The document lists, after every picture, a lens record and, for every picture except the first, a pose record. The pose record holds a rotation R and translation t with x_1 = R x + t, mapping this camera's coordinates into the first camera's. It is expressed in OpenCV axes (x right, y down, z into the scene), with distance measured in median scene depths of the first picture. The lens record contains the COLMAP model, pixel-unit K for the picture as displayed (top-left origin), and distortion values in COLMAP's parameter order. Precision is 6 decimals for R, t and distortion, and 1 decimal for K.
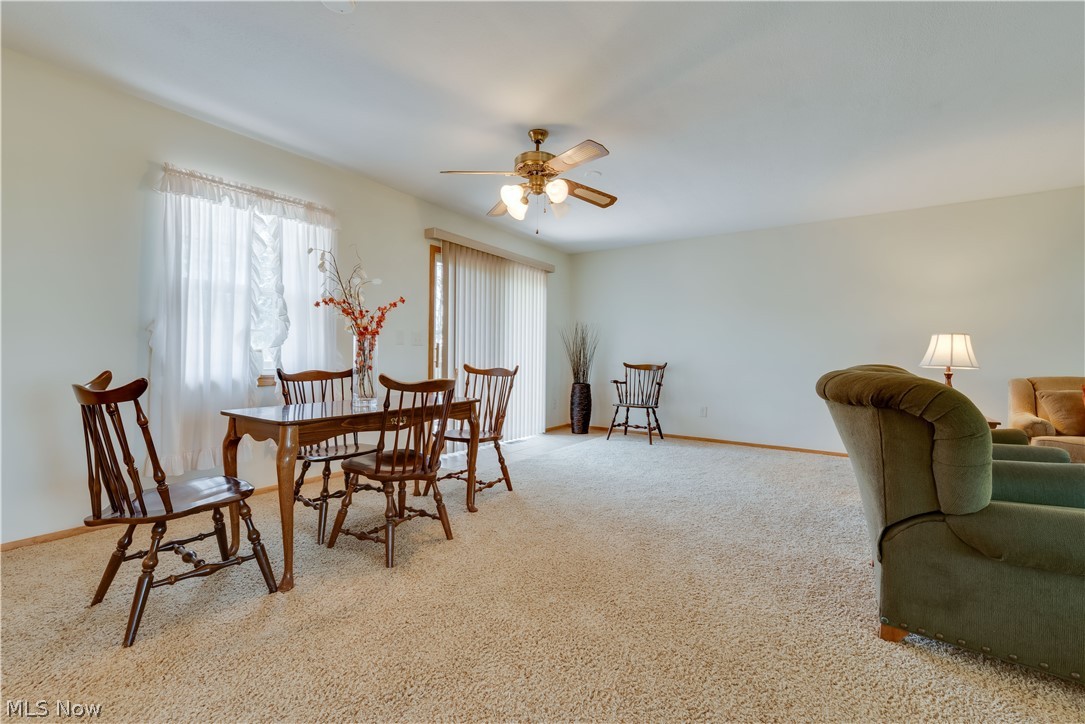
lens RADIAL K [[455.4, 0, 542.5], [0, 455.4, 362.0], [0, 0, 1]] dist [-0.001993, -0.000055]
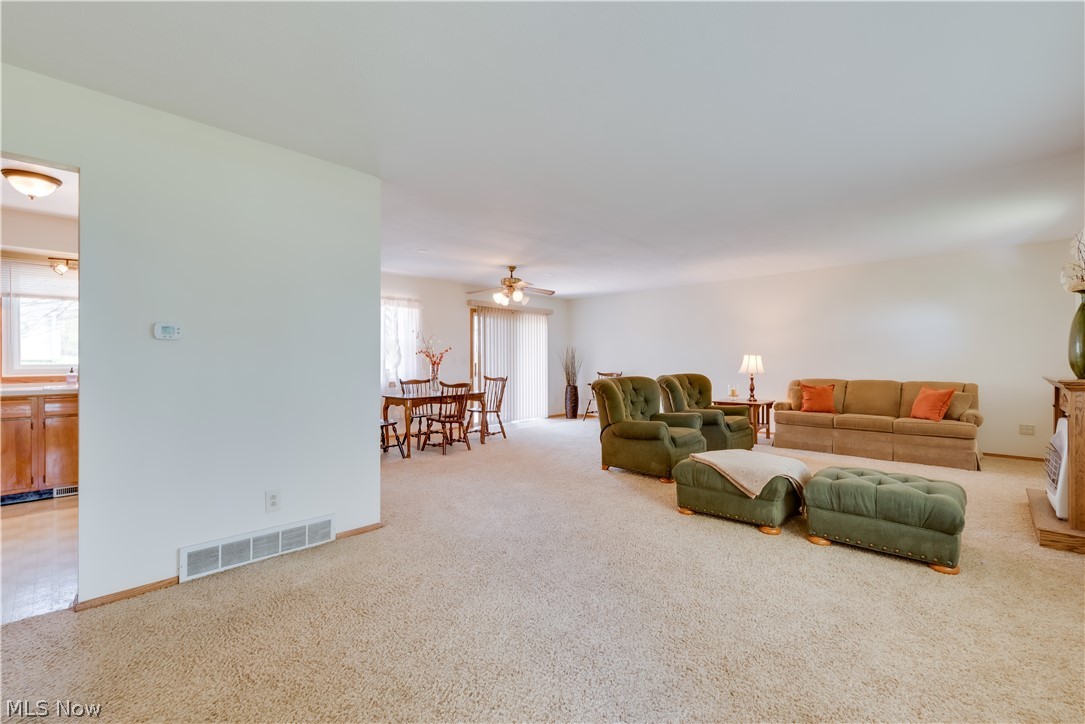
lens RADIAL K [[455.4, 0, 542.5], [0, 455.4, 362.0], [0, 0, 1]] dist [-0.001993, -0.000055]
pose [[0.988460, -0.015432, -0.150695, 0.473970], [0.013577, 0.999819, -0.013333, -0.029874], [0.150873, 0.011133, 0.988490, -1.143206]]
